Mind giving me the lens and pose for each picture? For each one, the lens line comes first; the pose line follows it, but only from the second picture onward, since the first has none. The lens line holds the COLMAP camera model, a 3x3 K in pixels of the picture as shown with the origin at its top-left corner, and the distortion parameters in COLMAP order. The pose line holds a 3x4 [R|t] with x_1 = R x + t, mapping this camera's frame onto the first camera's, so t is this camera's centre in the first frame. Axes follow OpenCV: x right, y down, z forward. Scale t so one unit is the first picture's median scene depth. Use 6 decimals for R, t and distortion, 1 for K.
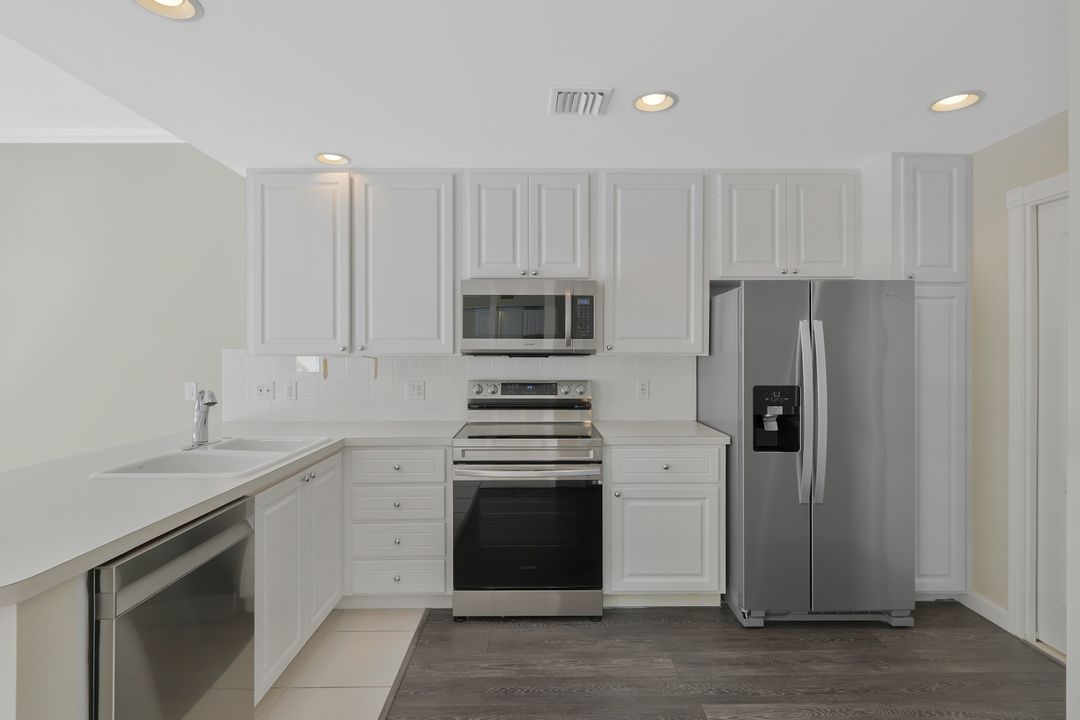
lens RADIAL K [[535.2, 0, 543.5], [0, 535.2, 351.9], [0, 0, 1]] dist [0.000959, -0.001808]
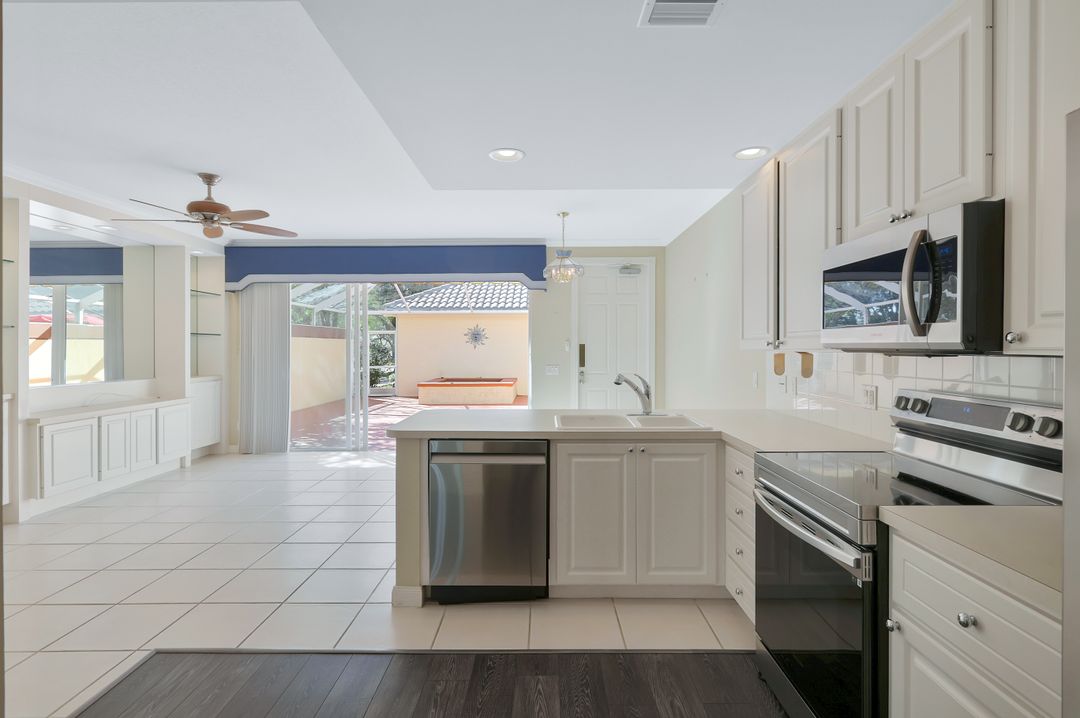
lens RADIAL K [[535.2, 0, 543.5], [0, 535.2, 350.9], [0, 0, 1]] dist [0.000959, -0.001808]
pose [[-0.017032, 0.007527, -0.999827, 0.601903], [-0.000839, 0.999971, 0.007542, 0.000450], [0.999855, 0.000968, -0.017026, 0.620657]]
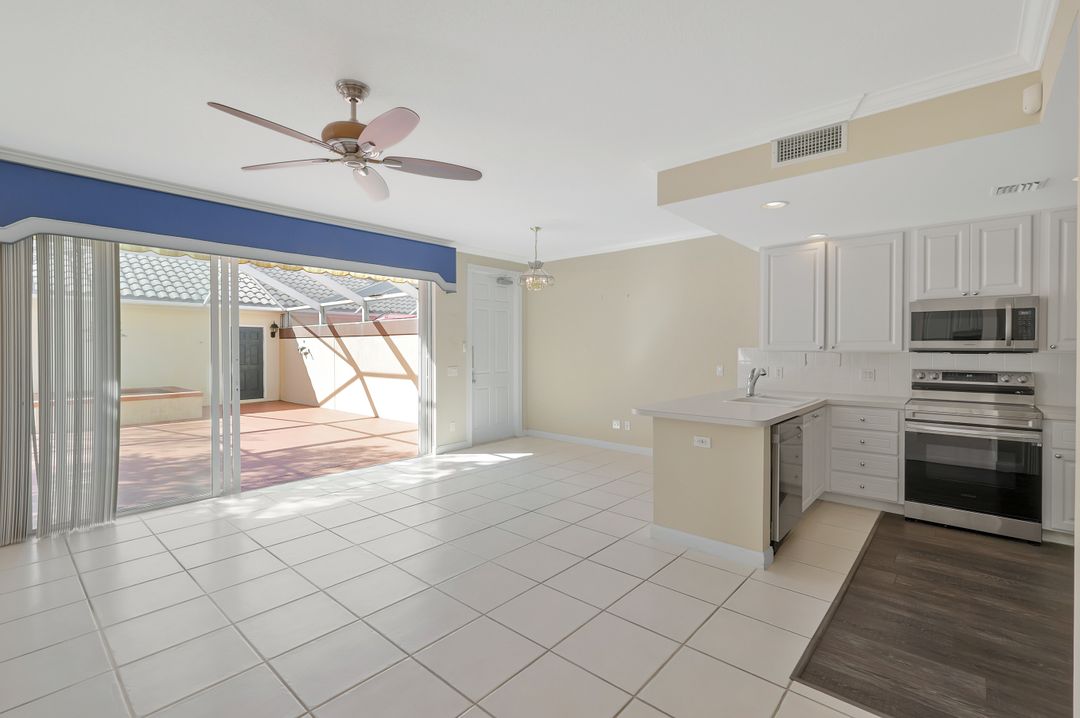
lens RADIAL K [[481.9, 0, 540.6], [0, 481.9, 351.2], [0, 0, 1]] dist [0.002542, 0.000595]
pose [[0.740319, 0.005679, -0.672231, -0.008569], [-0.002288, 0.999980, 0.005927, -0.001454], [0.672251, -0.002850, 0.740317, -0.711657]]
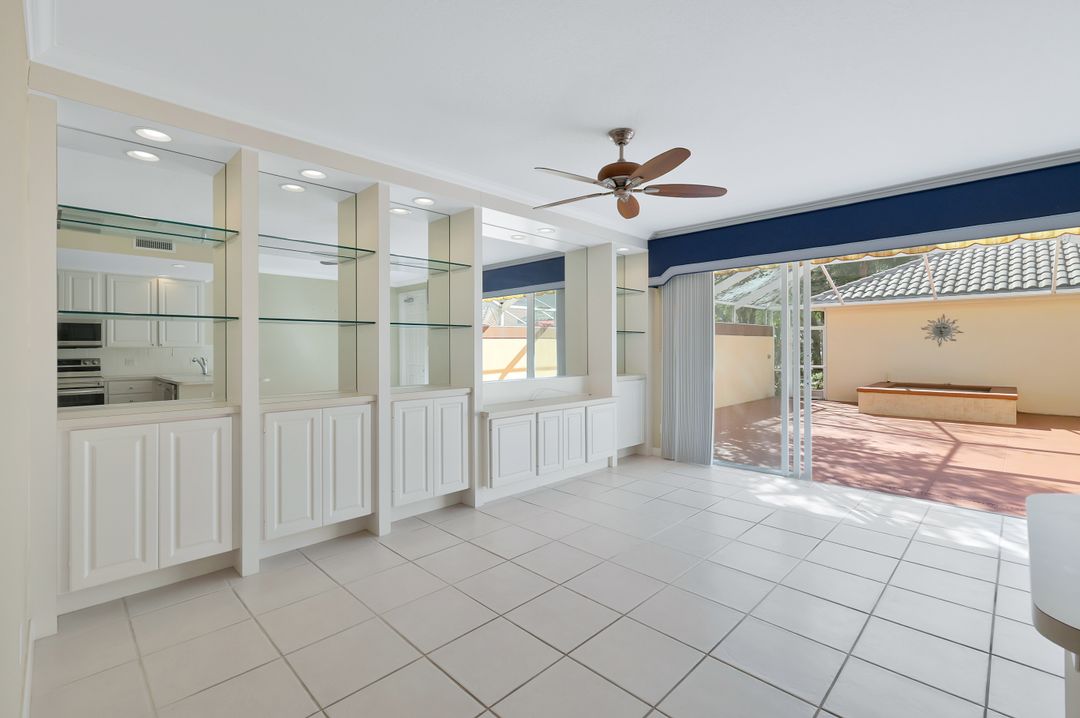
lens RADIAL K [[481.8, 0, 541.1], [0, 481.8, 345.1], [0, 0, 1]] dist [-0.000128, 0.000248]
pose [[-0.713069, 0.001575, -0.701092, 0.032487], [0.002546, 0.999997, -0.000344, 0.001640], [0.701089, -0.002030, -0.713071, 0.319503]]
